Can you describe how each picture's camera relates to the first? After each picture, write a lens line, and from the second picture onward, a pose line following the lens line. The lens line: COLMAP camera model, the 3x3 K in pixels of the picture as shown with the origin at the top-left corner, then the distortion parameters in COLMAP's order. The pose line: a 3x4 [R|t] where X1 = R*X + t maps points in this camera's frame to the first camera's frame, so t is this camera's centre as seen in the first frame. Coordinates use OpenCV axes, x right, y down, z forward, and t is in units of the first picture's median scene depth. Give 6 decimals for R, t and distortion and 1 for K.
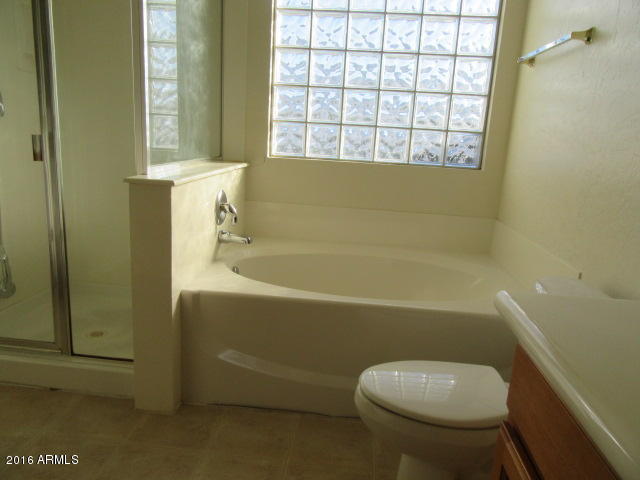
lens RADIAL K [[472.5, 0, 319.2], [0, 472.5, 237.1], [0, 0, 1]] dist [0.000822, 0.005670]
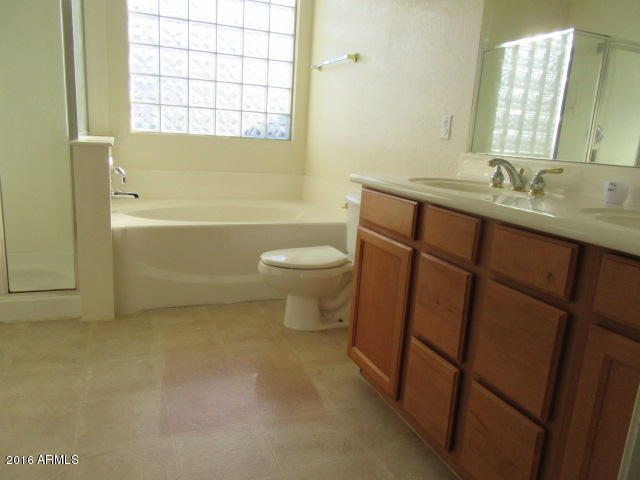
lens RADIAL K [[472.5, 0, 318.9], [0, 472.5, 241.2], [0, 0, 1]] dist [0.000822, 0.005670]
pose [[0.883968, -0.105789, 0.455422, -0.272019], [0.093776, 0.994388, 0.048967, 0.100626], [-0.458047, -0.000577, 0.888928, -0.322750]]
